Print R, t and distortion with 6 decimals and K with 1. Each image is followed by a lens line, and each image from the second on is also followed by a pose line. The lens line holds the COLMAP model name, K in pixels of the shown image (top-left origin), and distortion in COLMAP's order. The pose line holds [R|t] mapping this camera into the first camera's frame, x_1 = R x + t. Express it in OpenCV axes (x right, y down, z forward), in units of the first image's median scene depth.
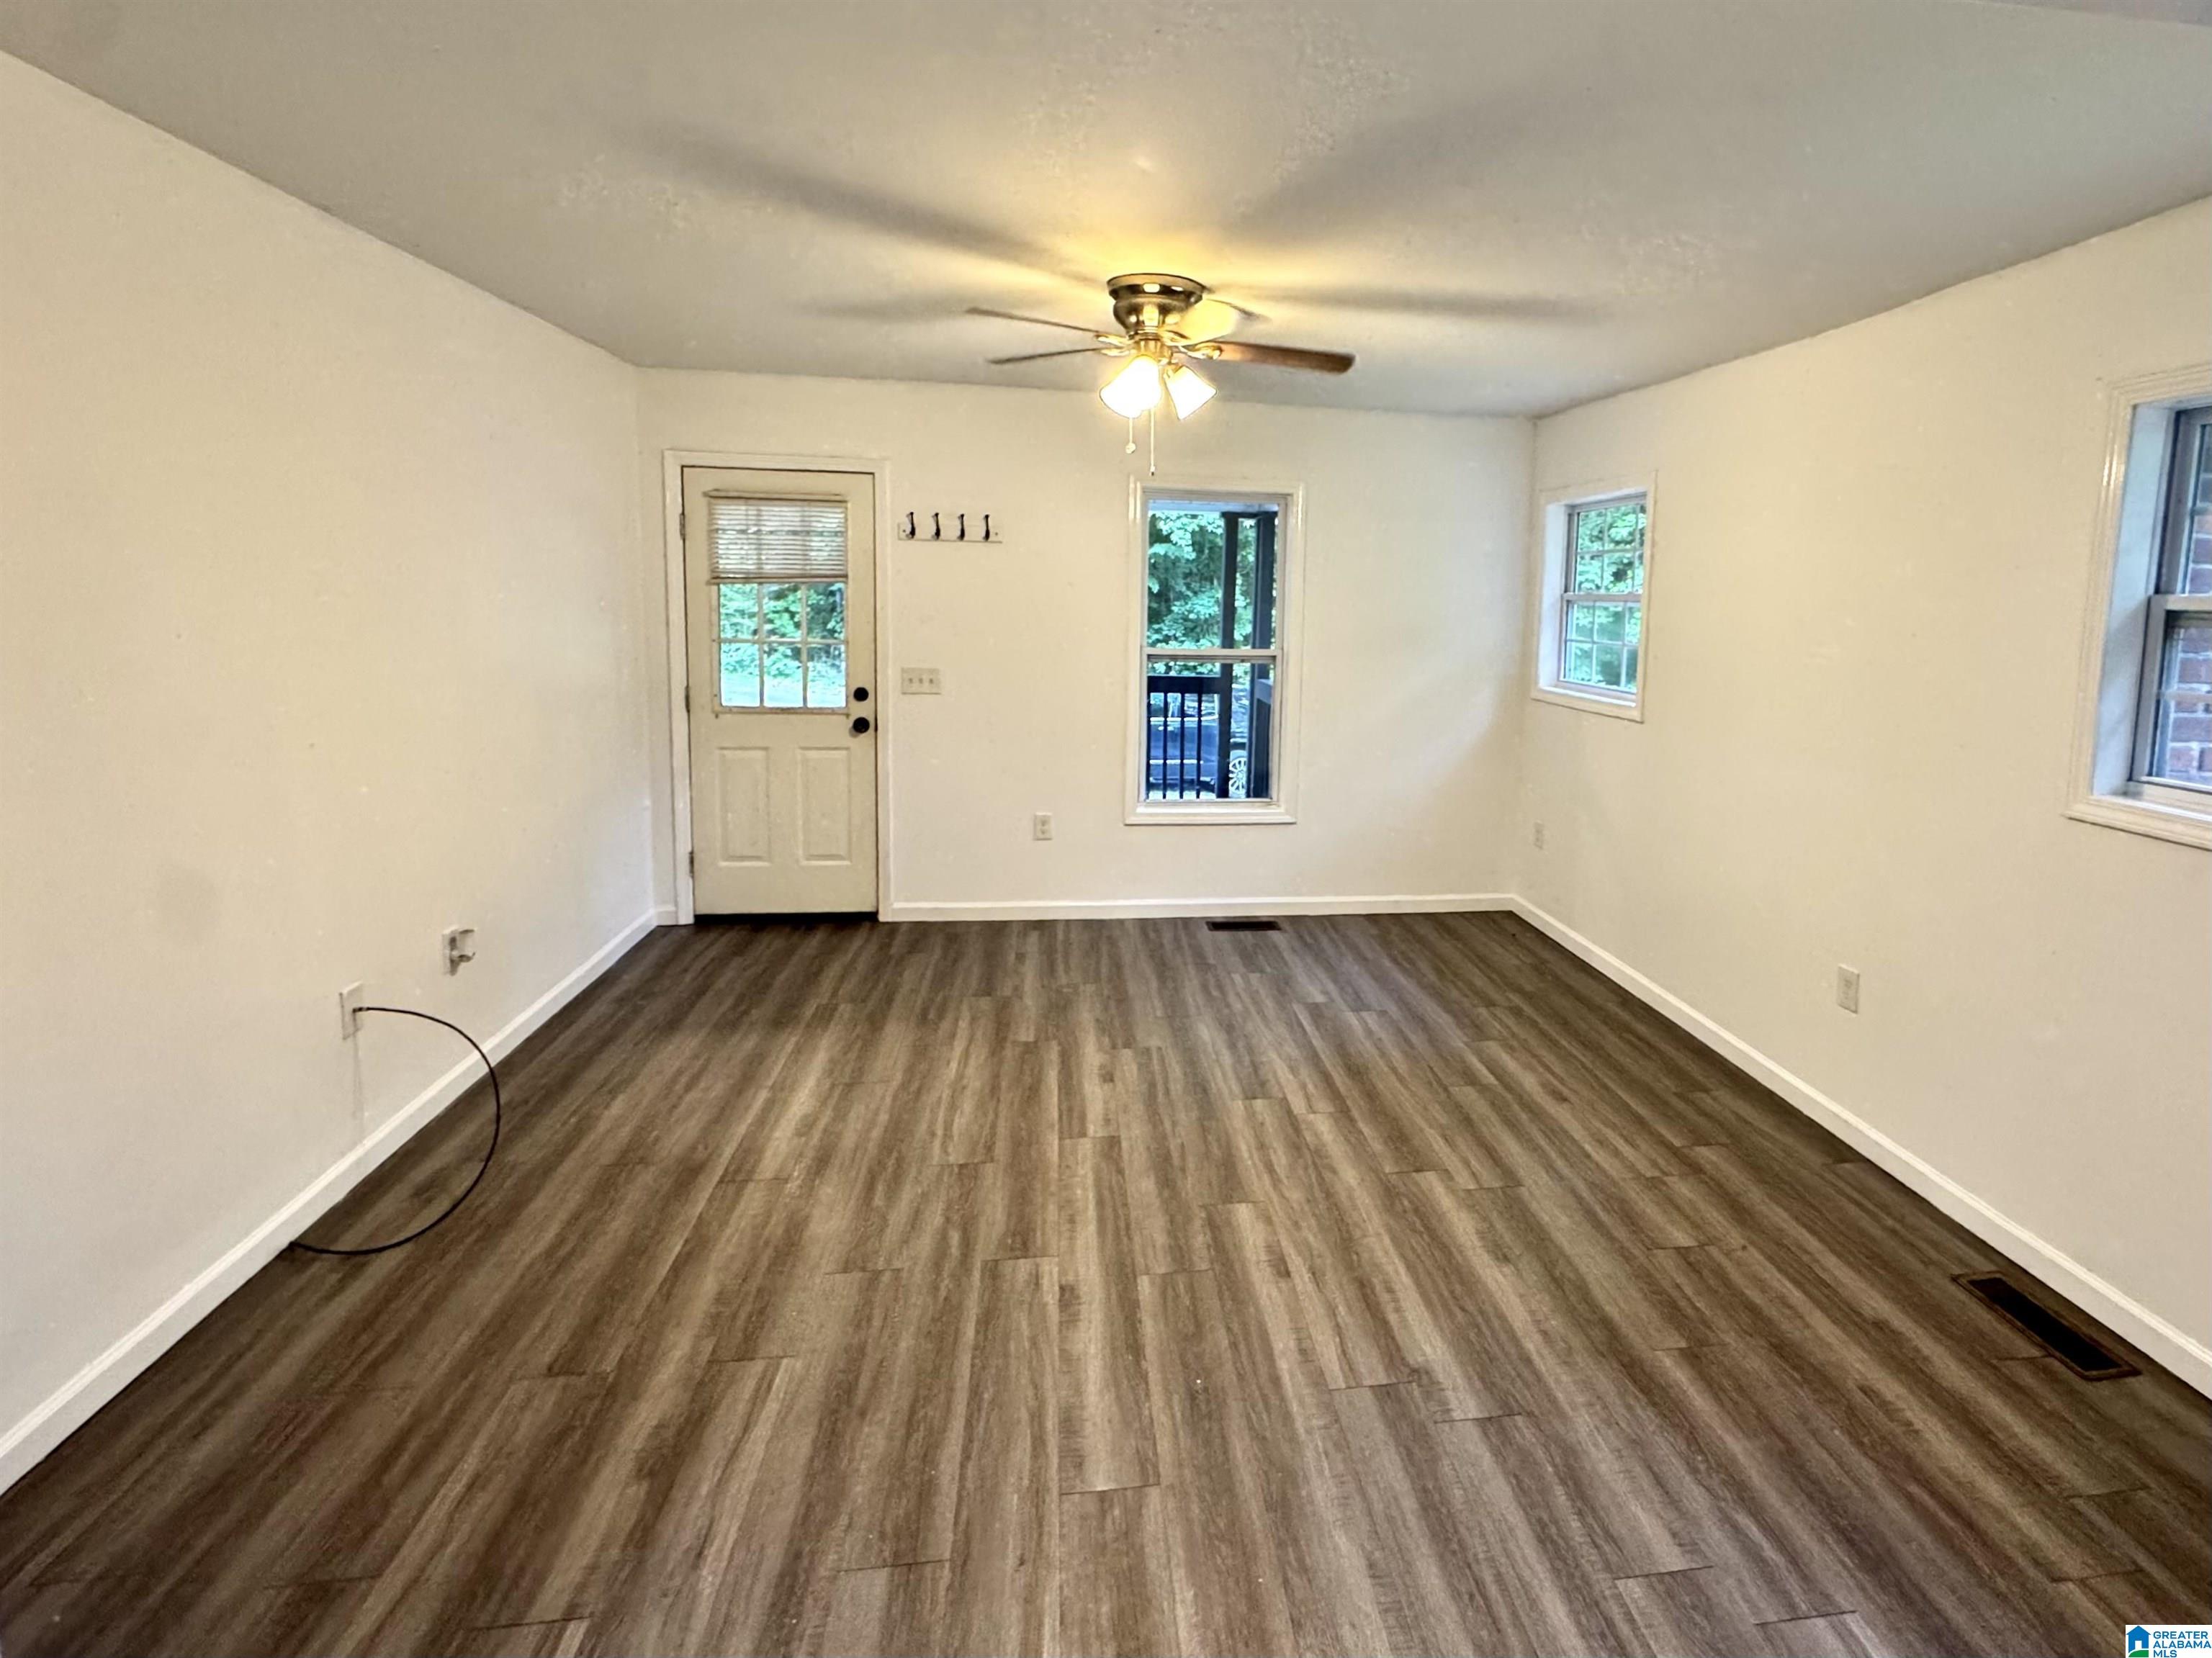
lens RADIAL K [[1000.3, 0, 1224.9], [0, 1000.3, 703.6], [0, 0, 1]] dist [-0.000064, 0.001943]
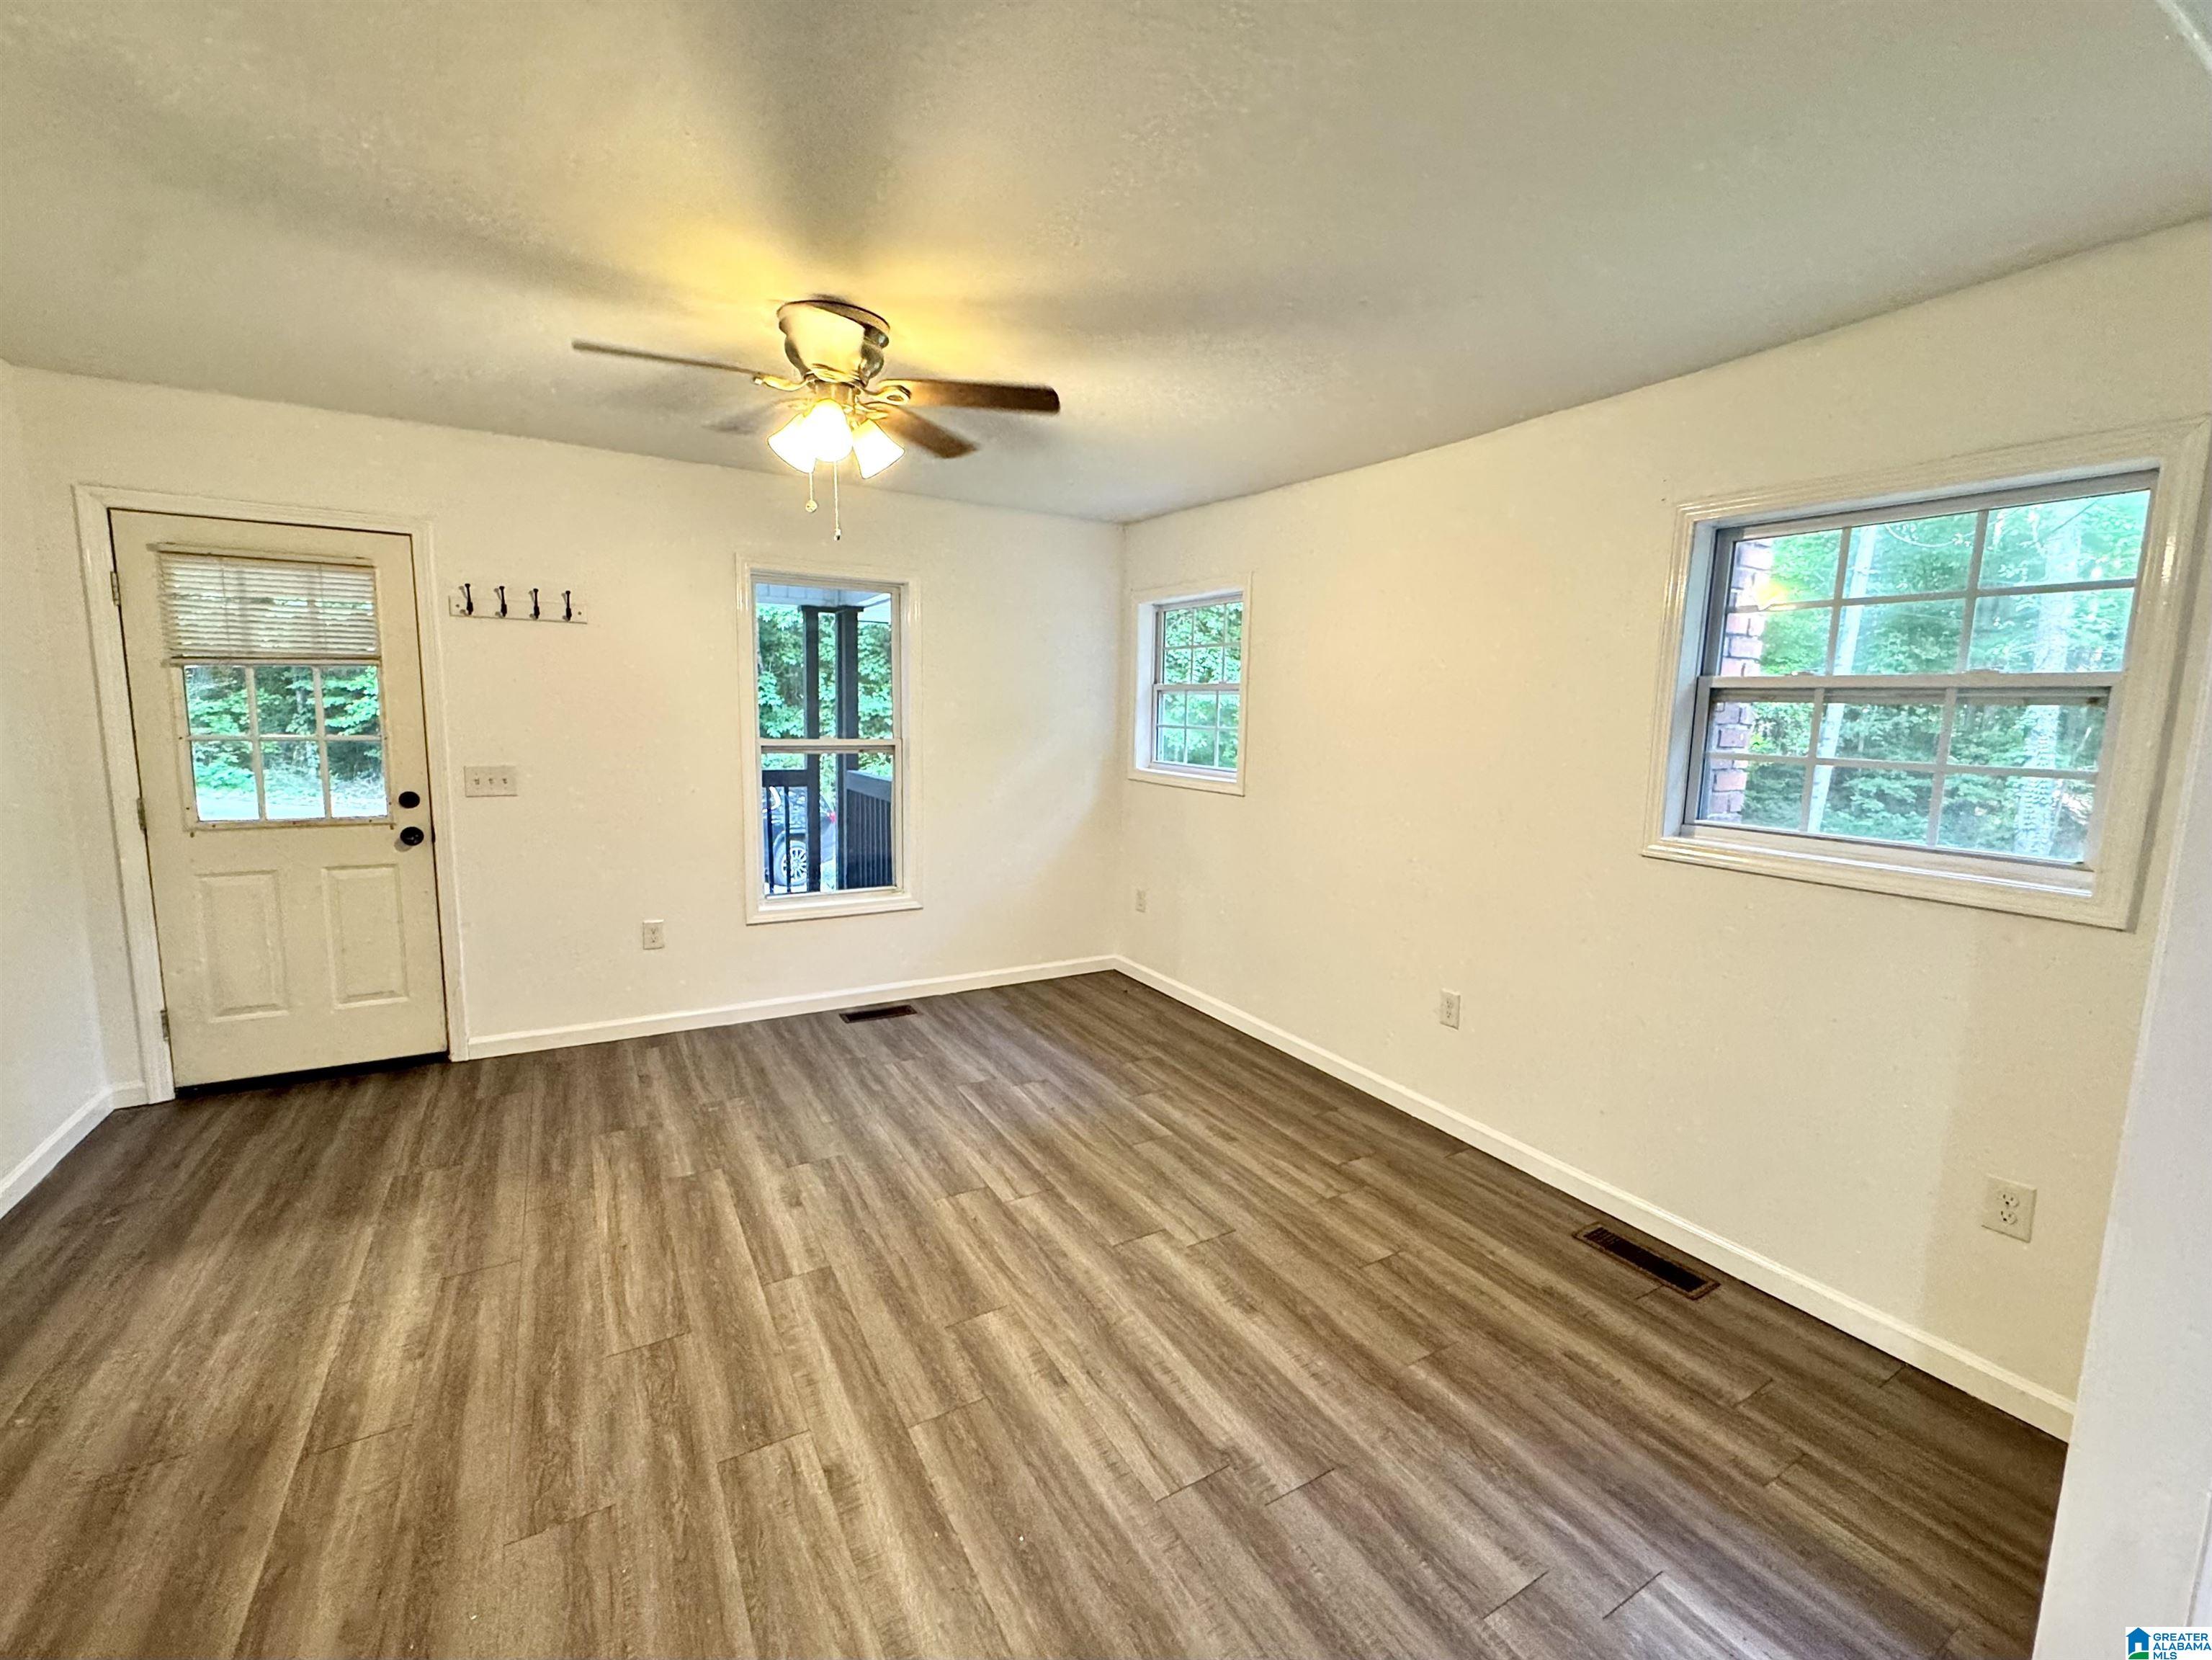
lens RADIAL K [[886.9, 0, 1097.4], [0, 886.9, 821.7], [0, 0, 1]] dist [-0.000426, 0.001380]
pose [[0.935820, -0.049519, 0.348983, -0.133752], [0.037482, 0.998449, 0.041164, 0.000253], [-0.350481, -0.025441, 0.936224, 0.154531]]
